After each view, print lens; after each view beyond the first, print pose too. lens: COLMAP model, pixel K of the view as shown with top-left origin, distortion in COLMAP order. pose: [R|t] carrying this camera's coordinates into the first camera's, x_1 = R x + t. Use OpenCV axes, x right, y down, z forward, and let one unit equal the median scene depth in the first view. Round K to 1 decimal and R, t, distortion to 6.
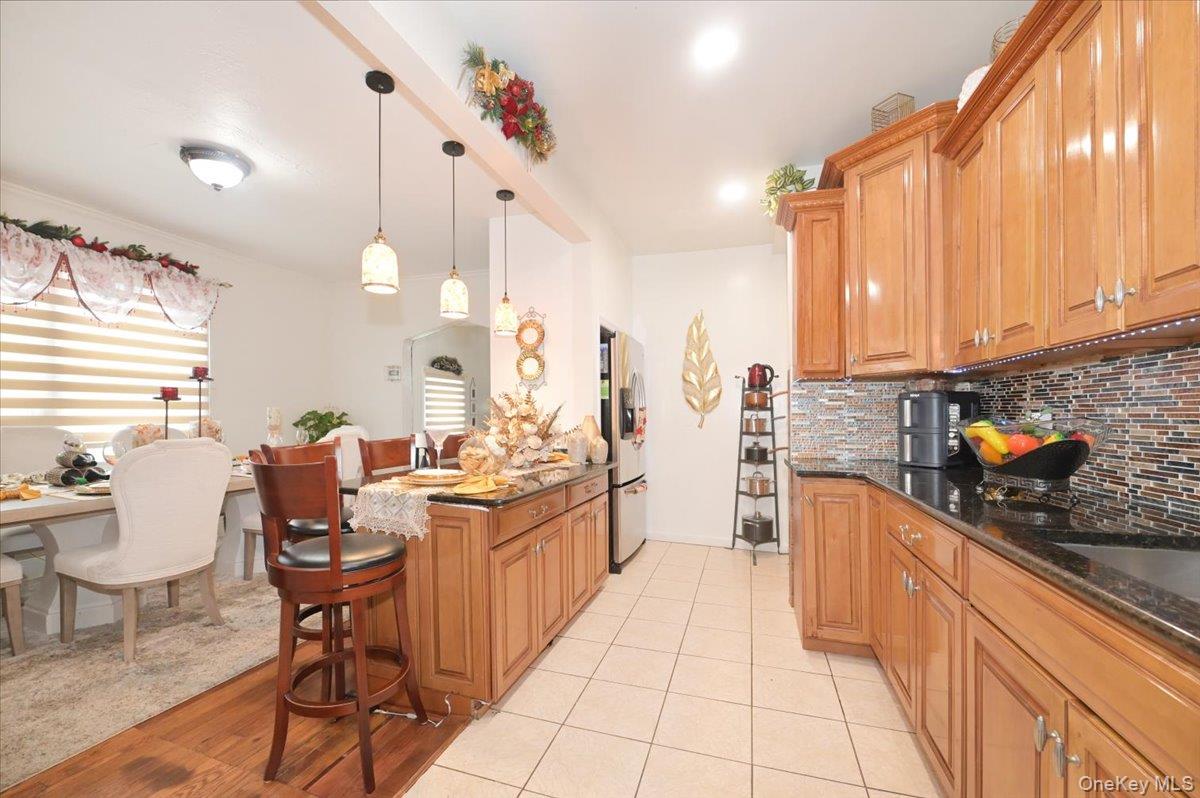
lens RADIAL K [[488.5, 0, 600.0], [0, 488.5, 399.0], [0, 0, 1]] dist [-0.000952, -0.000169]
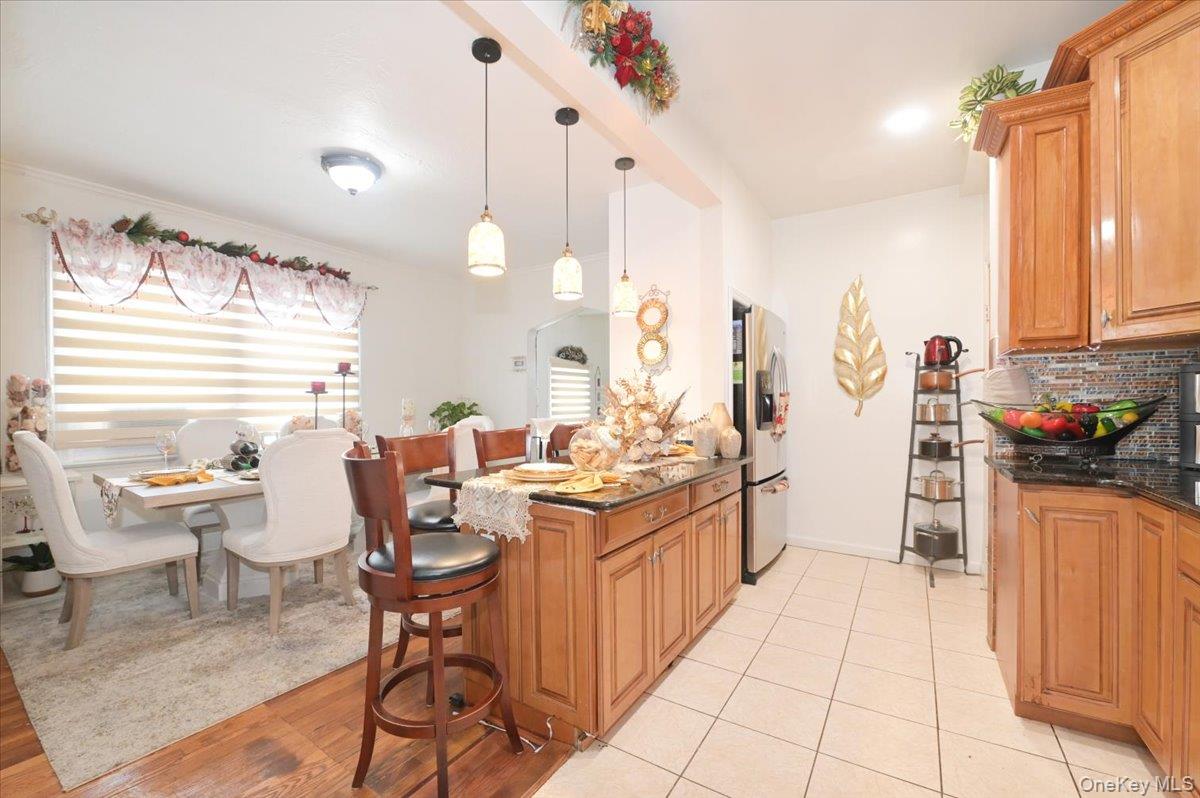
lens RADIAL K [[476.3, 0, 577.3], [0, 476.3, 432.5], [0, 0, 1]] dist [-0.012282, 0.000513]
pose [[0.950733, 0.006160, -0.309950, 0.001219], [0.022747, 0.995722, 0.089560, 0.005771], [0.309176, -0.092198, 0.946525, 0.132120]]
